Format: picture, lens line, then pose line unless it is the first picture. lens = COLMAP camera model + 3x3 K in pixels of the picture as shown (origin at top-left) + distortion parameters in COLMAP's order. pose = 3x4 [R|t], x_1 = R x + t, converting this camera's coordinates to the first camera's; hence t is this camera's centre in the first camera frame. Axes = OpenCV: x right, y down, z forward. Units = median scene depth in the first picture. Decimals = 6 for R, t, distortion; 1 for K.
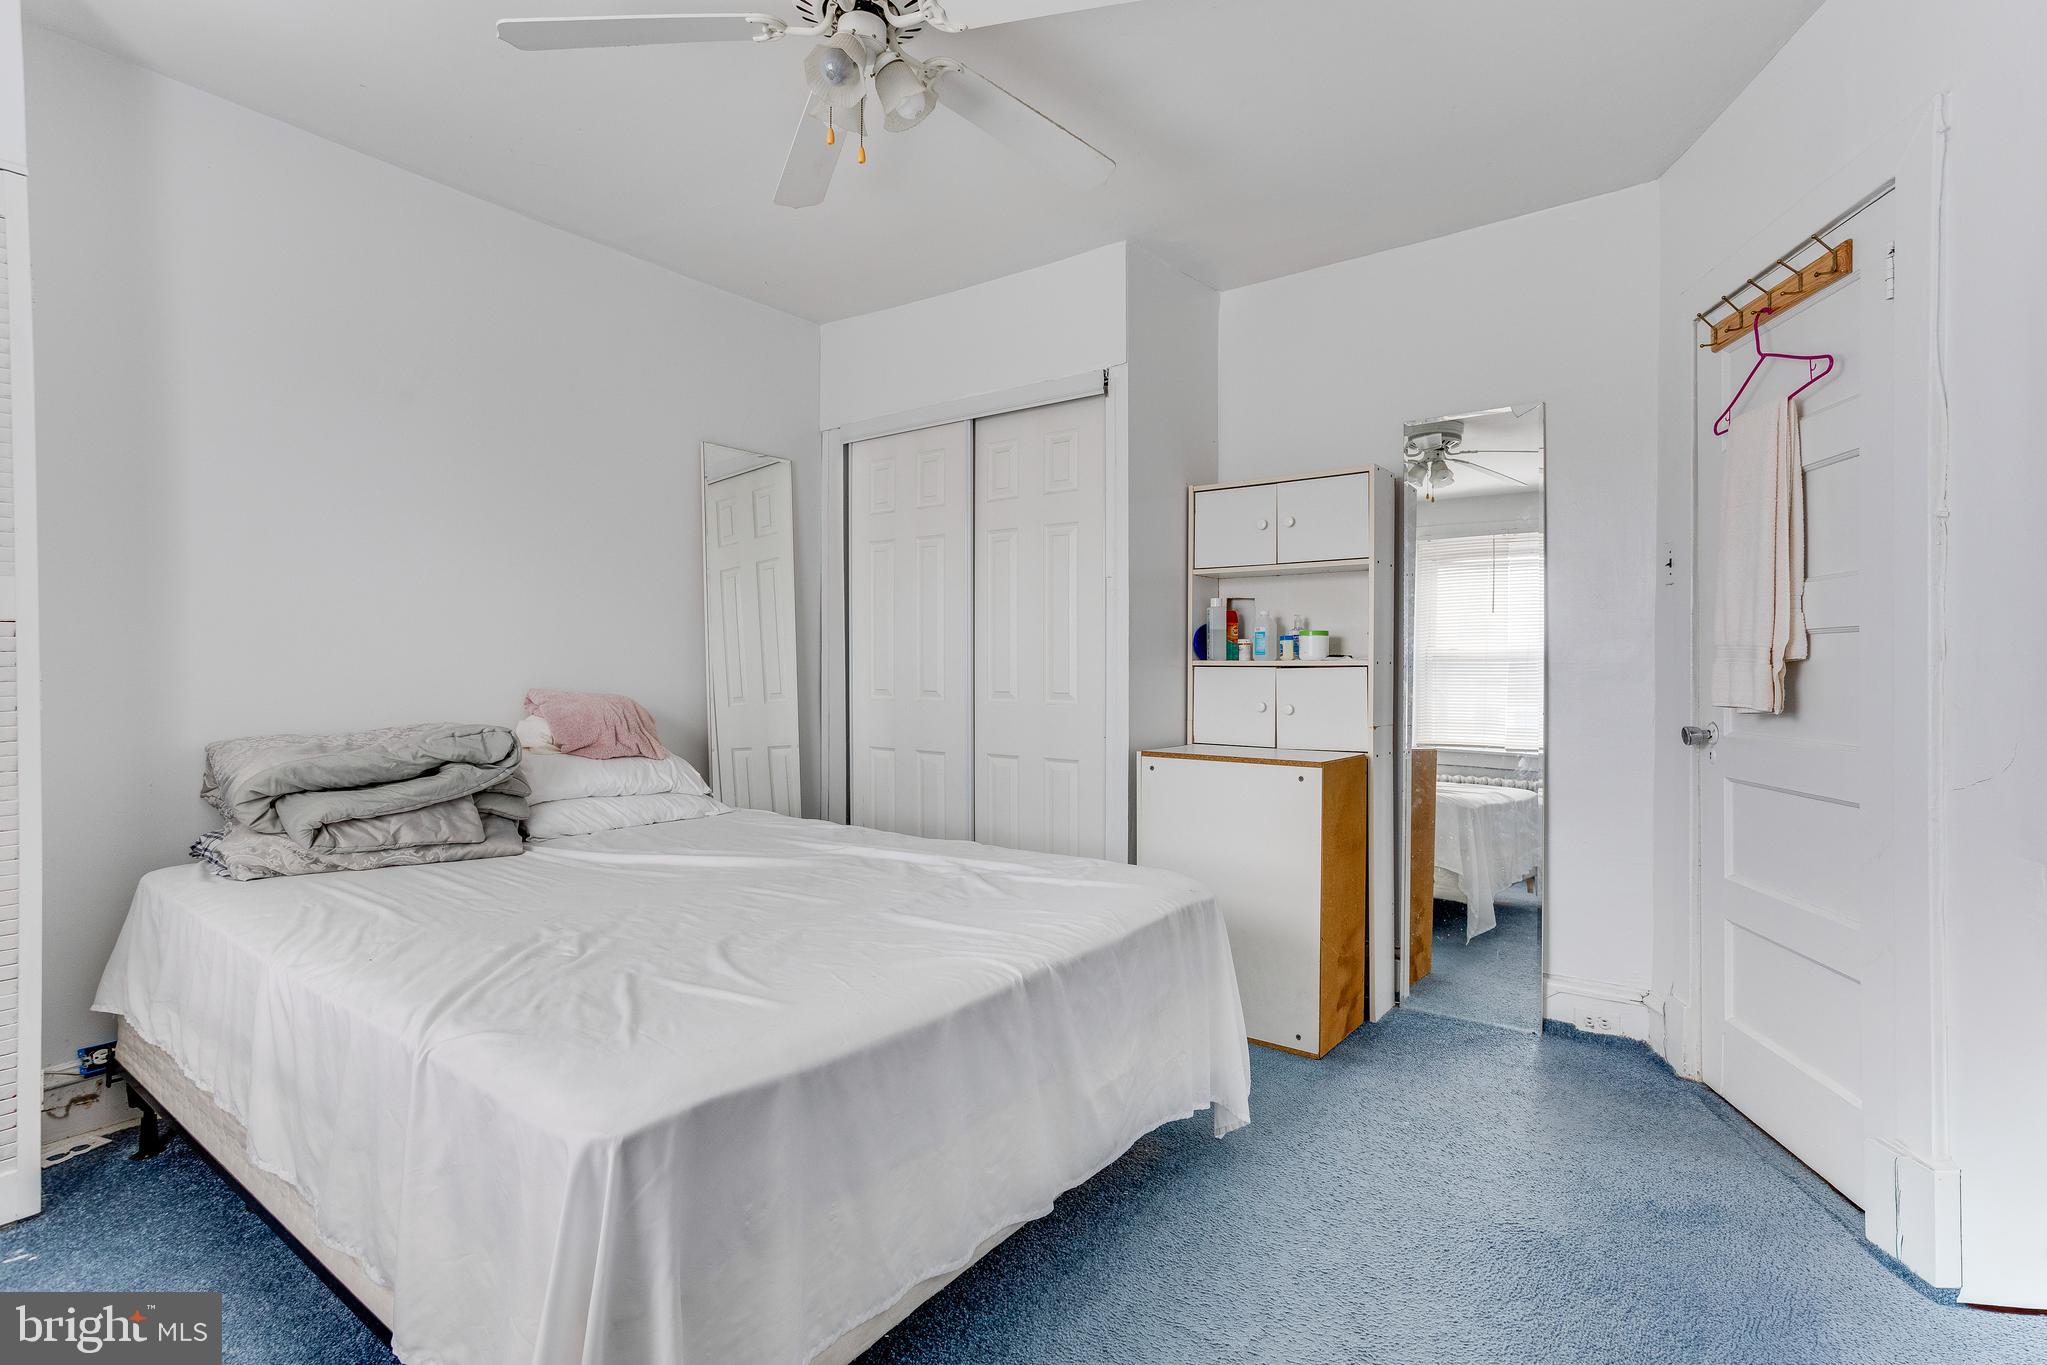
lens RADIAL K [[965.4, 0, 1026.5], [0, 965.4, 676.8], [0, 0, 1]] dist [-0.008286, 0.005963]
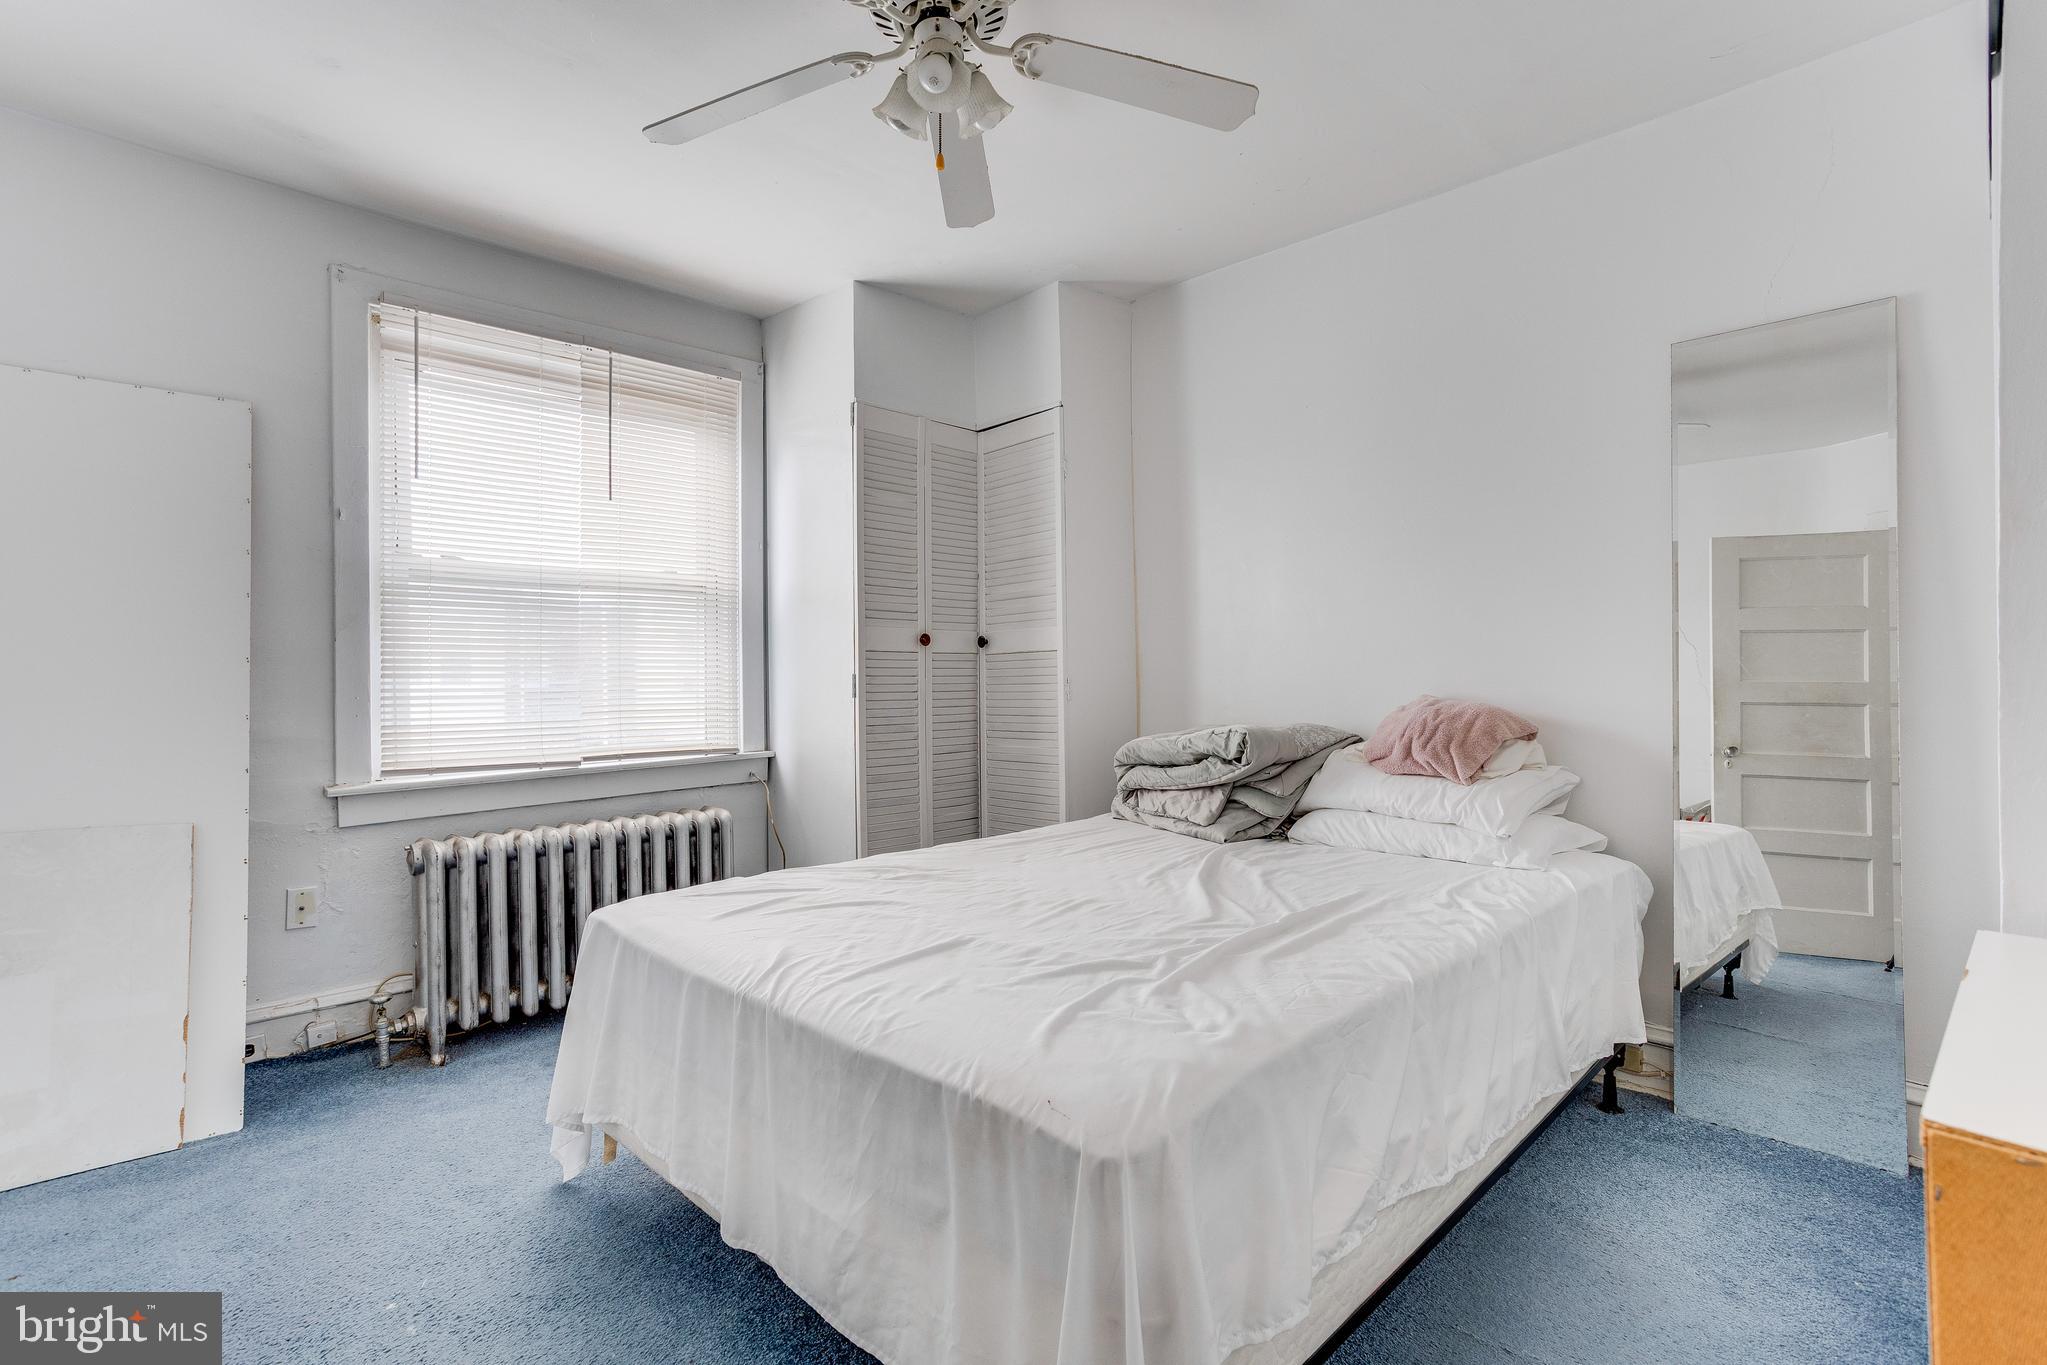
lens RADIAL K [[965.4, 0, 1020.8], [0, 965.4, 678.8], [0, 0, 1]] dist [-0.008286, 0.005963]
pose [[-0.141623, -0.003305, -0.989915, 0.606333], [-0.001207, 0.999994, -0.003166, -0.001386], [0.989920, 0.000747, -0.141626, 0.927147]]
